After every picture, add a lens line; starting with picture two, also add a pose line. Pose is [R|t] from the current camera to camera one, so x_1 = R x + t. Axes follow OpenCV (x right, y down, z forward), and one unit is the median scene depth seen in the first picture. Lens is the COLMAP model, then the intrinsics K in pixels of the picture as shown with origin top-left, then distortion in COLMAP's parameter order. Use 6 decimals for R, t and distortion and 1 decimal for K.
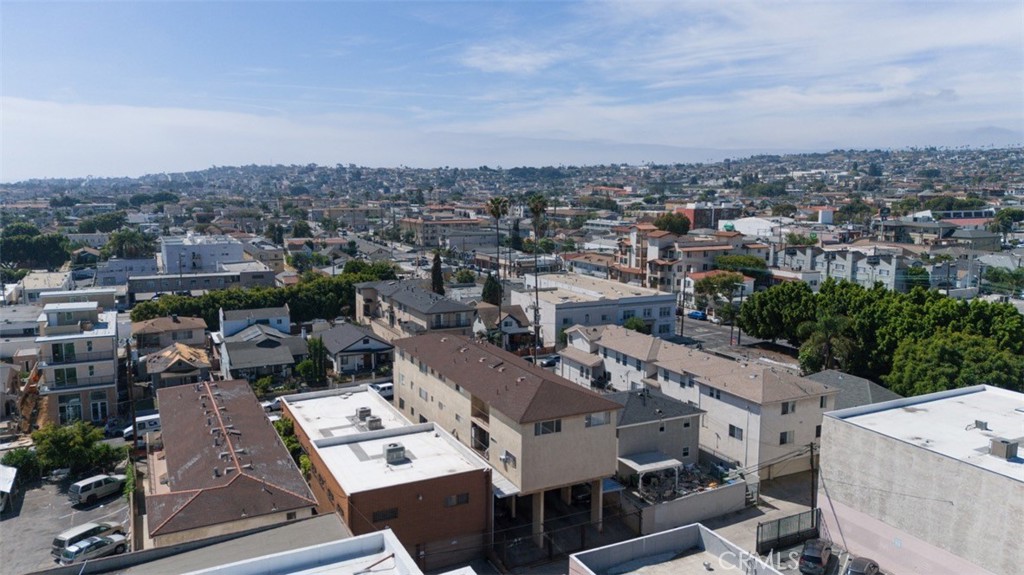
lens RADIAL K [[745.6, 0, 512.0], [0, 745.6, 287.5], [0, 0, 1]] dist [0.099436, -0.115716]
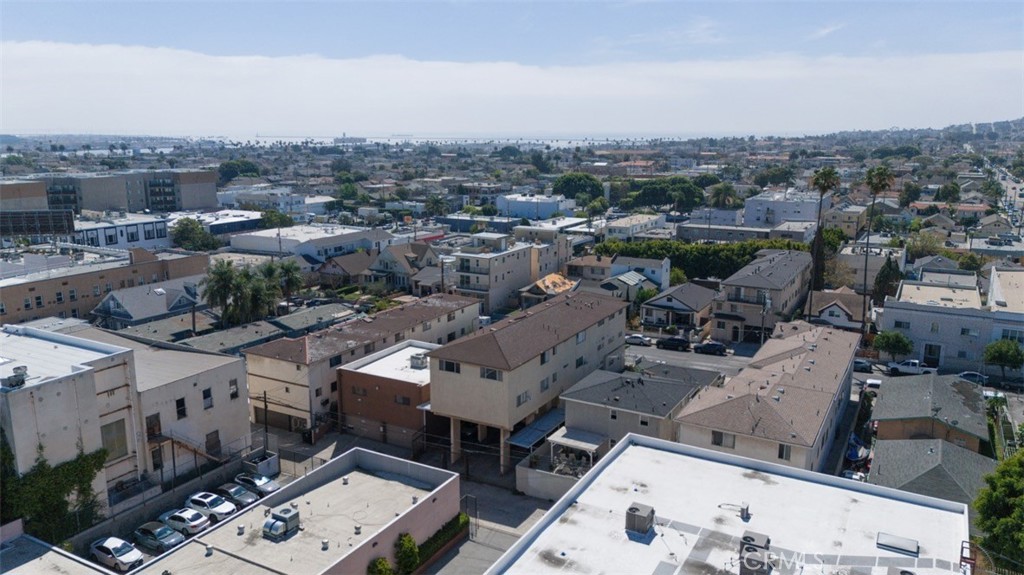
lens RADIAL K [[745.6, 0, 512.0], [0, 745.6, 287.5], [0, 0, 1]] dist [0.099436, -0.115716]
pose [[0.554905, 0.167584, -0.814860, 0.536887], [-0.116139, 0.985513, 0.123592, -0.050300], [0.823767, 0.026056, 0.566329, 0.198874]]
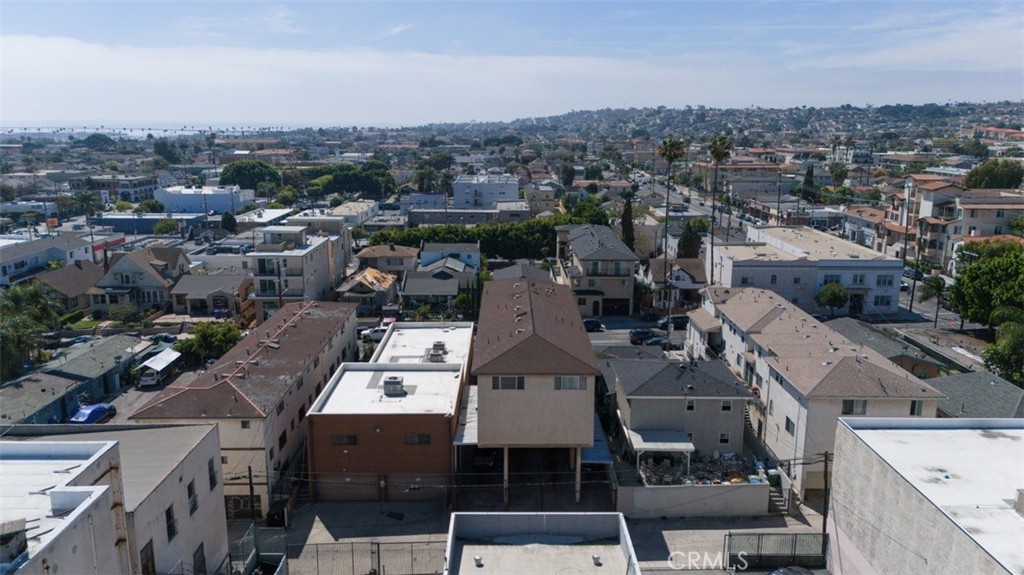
lens RADIAL K [[745.6, 0, 512.0], [0, 745.6, 287.5], [0, 0, 1]] dist [0.099436, -0.115716]
pose [[0.895752, 0.094586, -0.434375, 0.228071], [-0.062344, 0.994175, 0.087920, -0.008771], [0.440161, -0.051674, 0.896431, 0.078874]]
